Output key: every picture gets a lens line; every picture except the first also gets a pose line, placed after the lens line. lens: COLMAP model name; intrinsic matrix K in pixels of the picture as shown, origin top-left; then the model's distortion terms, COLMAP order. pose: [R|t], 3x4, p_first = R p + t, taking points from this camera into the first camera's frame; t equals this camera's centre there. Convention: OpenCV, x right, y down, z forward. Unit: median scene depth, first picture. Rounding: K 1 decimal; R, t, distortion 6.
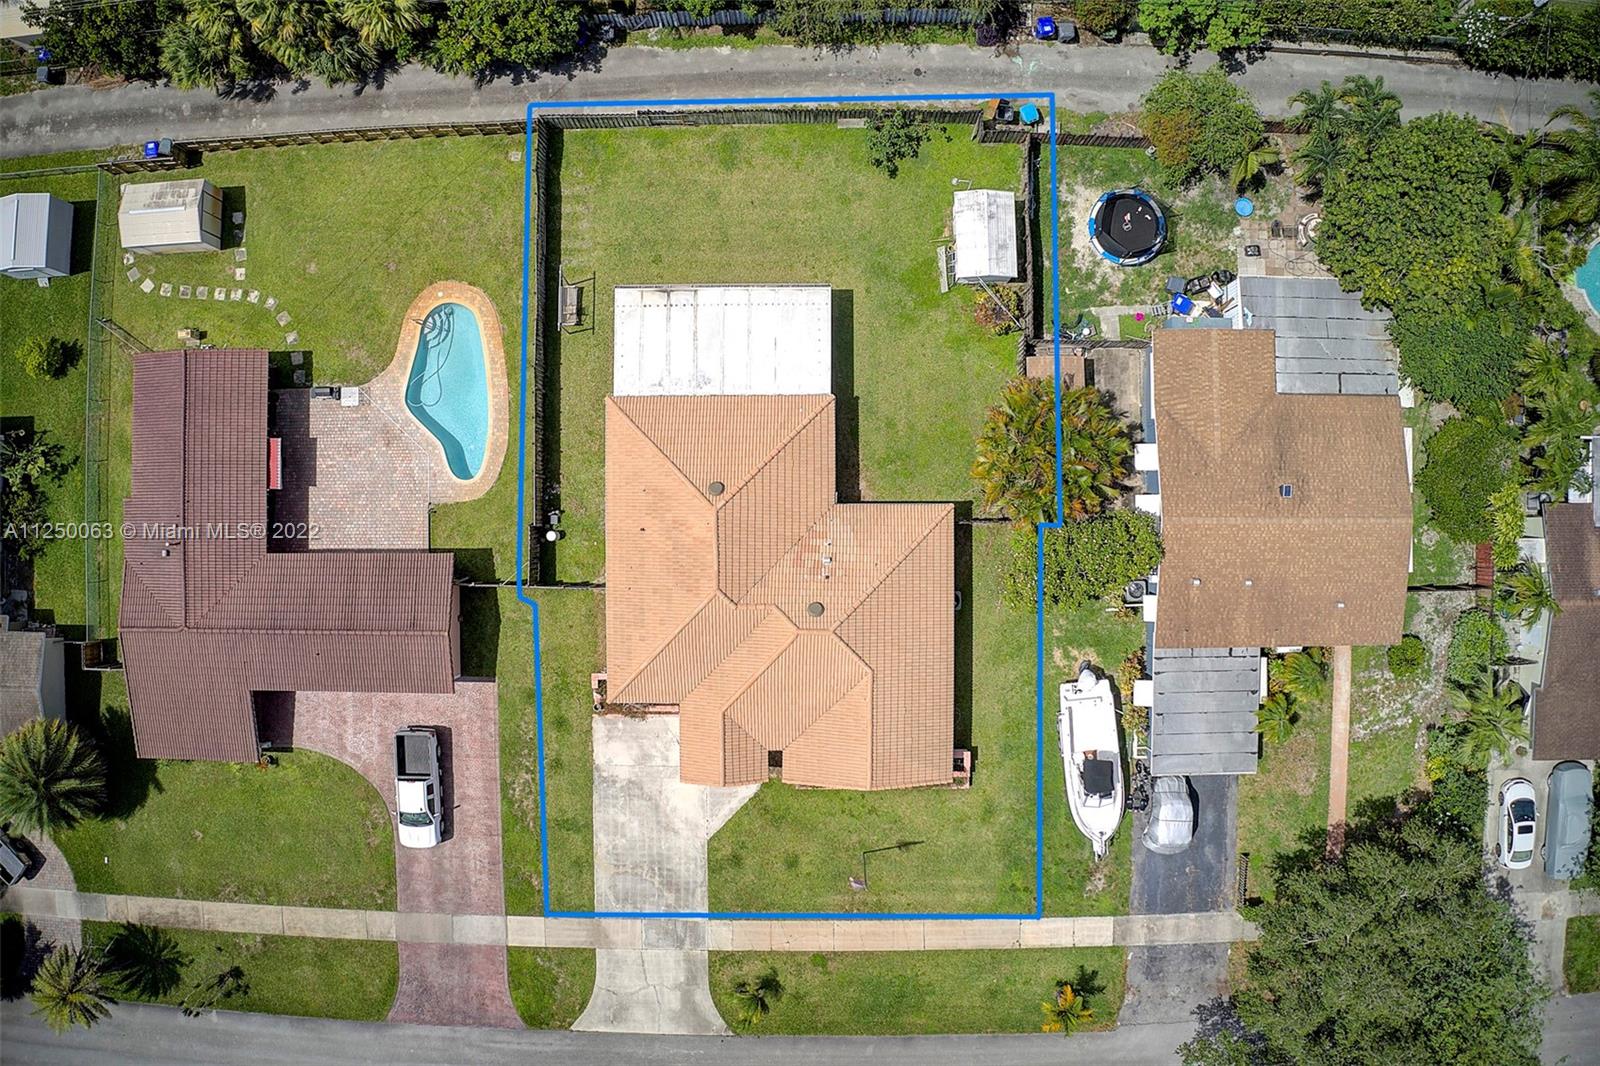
lens RADIAL K [[1260.3, 0, 808.2], [0, 1260.3, 538.3], [0, 0, 1]] dist [-0.194526, 0.025010]
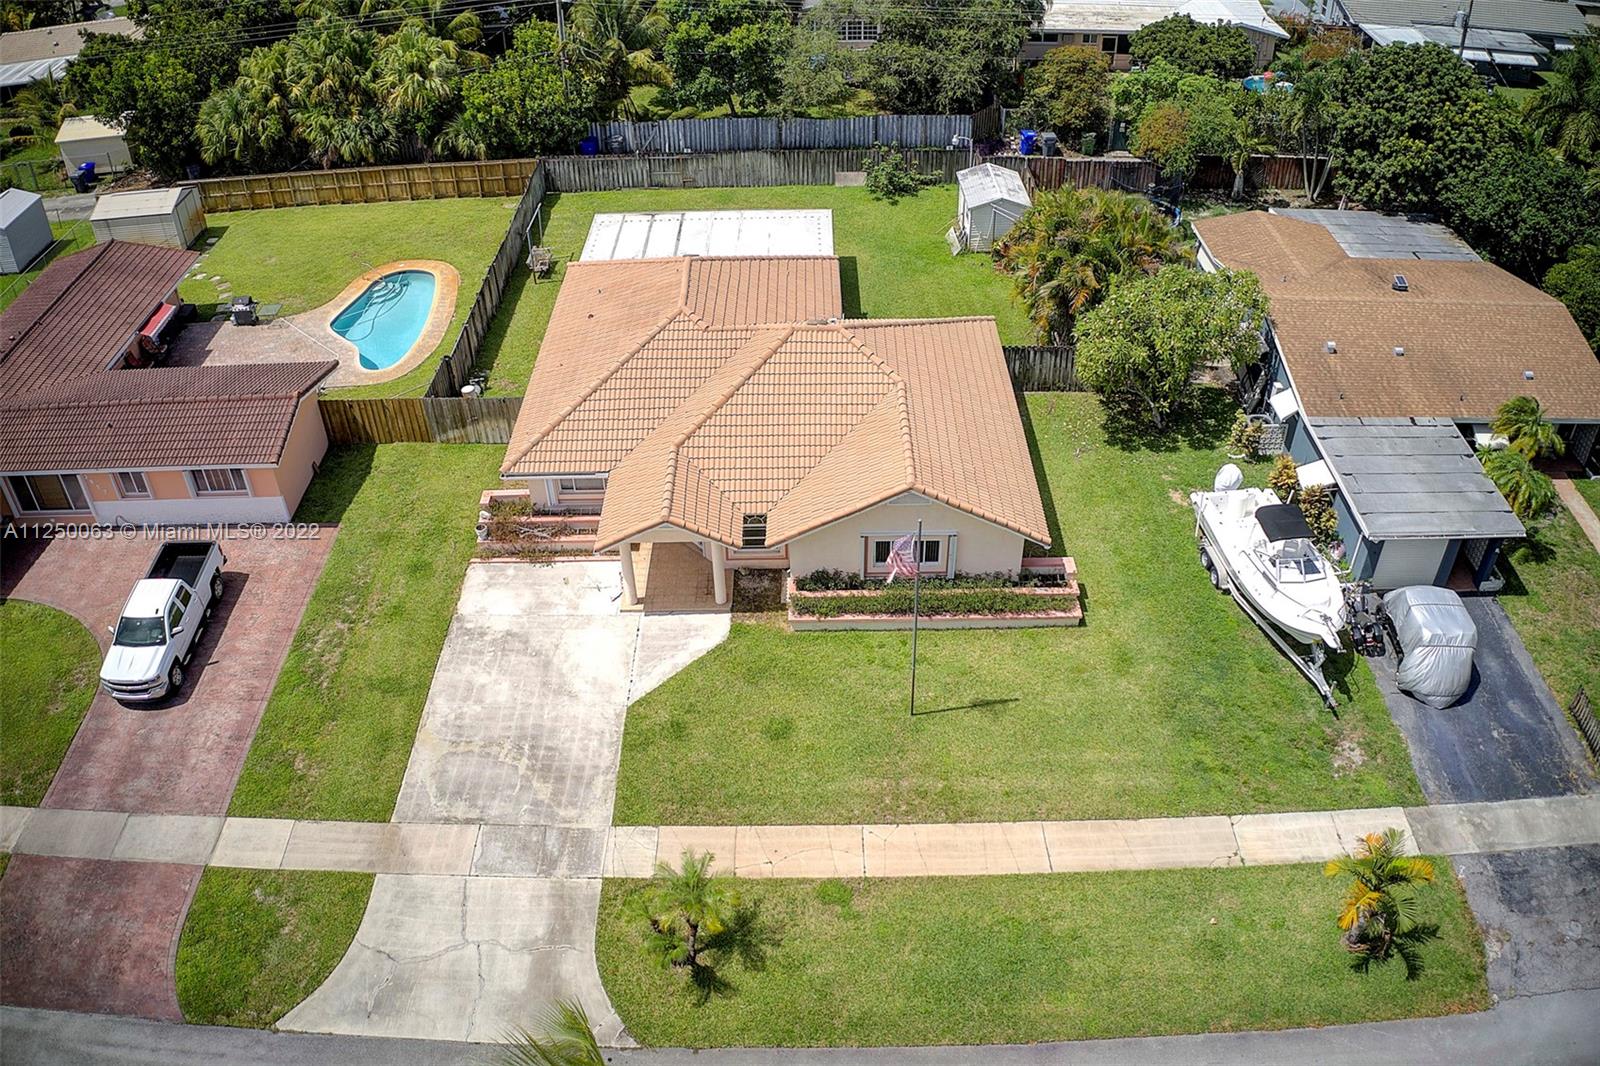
lens RADIAL K [[1260.3, 0, 799.6], [0, 1260.3, 531.9], [0, 0, 1]] dist [-0.194526, 0.025010]
pose [[0.999966, -0.006258, -0.005435, -0.001058], [-0.000436, 0.615063, -0.788478, 0.632743], [0.008277, 0.788453, 0.615039, 0.597371]]
